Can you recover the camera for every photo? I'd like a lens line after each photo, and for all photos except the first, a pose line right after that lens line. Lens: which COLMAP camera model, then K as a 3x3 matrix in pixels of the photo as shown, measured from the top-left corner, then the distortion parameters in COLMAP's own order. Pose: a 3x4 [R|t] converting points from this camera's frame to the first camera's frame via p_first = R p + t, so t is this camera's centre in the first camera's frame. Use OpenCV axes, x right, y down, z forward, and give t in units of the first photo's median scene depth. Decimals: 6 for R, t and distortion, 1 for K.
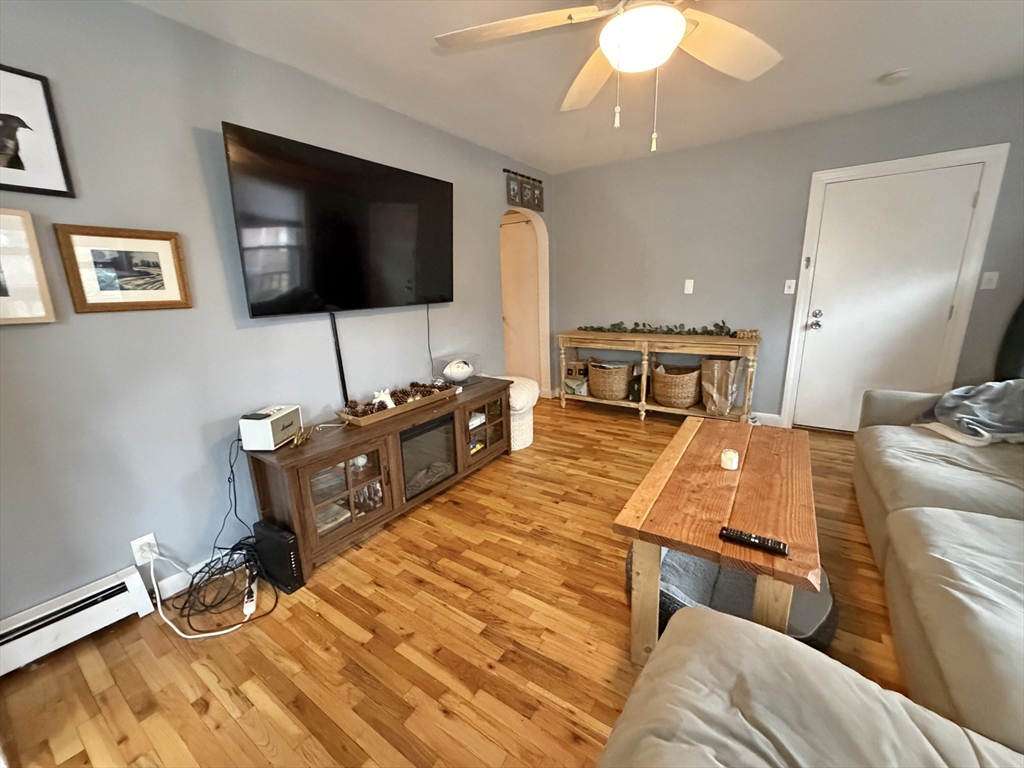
lens RADIAL K [[406.5, 0, 508.7], [0, 406.5, 384.0], [0, 0, 1]] dist [-0.001335, -0.000205]
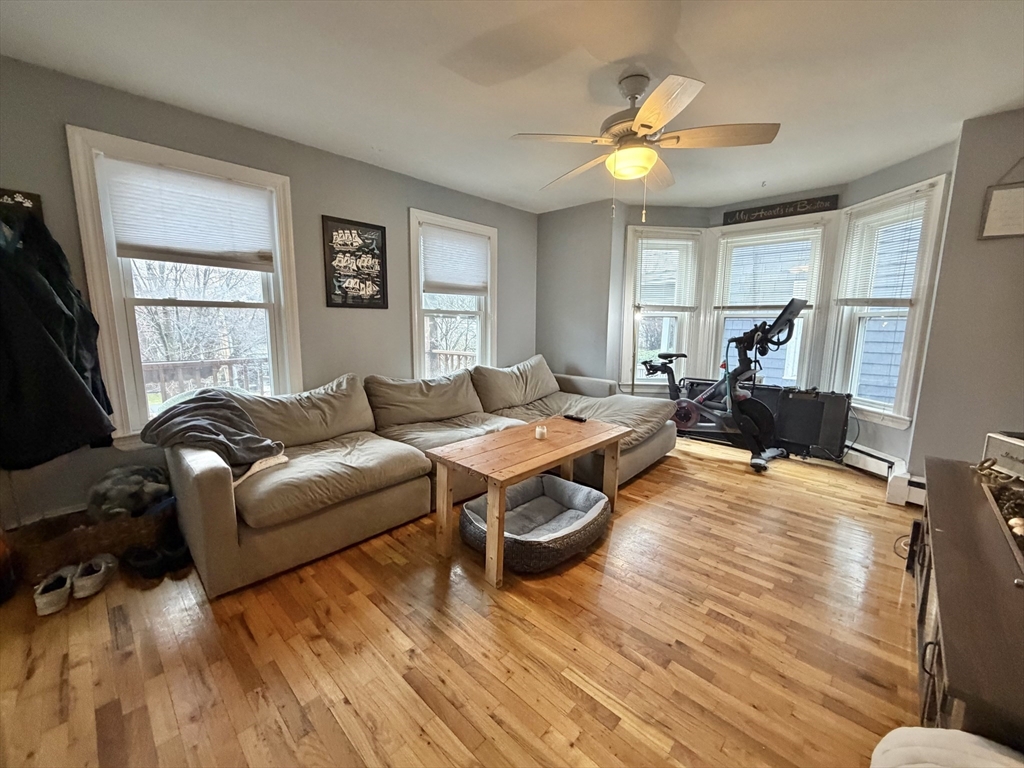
lens RADIAL K [[406.5, 0, 508.7], [0, 406.5, 384.0], [0, 0, 1]] dist [-0.001335, -0.000205]
pose [[-0.986257, 0.003370, 0.165186, 0.219415], [0.066506, 0.923315, 0.378242, -0.268652], [-0.151244, 0.384029, -0.910849, 1.168508]]
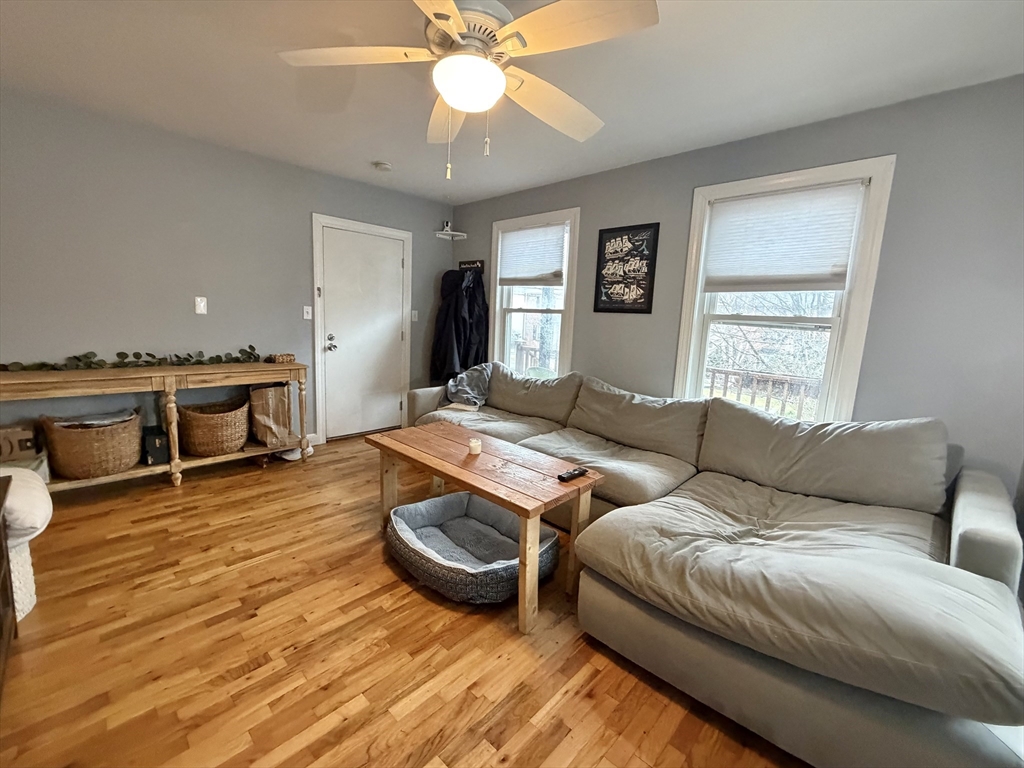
lens RADIAL K [[427.6, 0, 509.0], [0, 427.6, 384.9], [0, 0, 1]] dist [-0.000399, 0.000006]
pose [[0.169422, -0.106284, 0.979796, -0.360252], [0.187337, 0.979515, 0.073860, -0.038385], [-0.967575, 0.171039, 0.185862, 0.325217]]
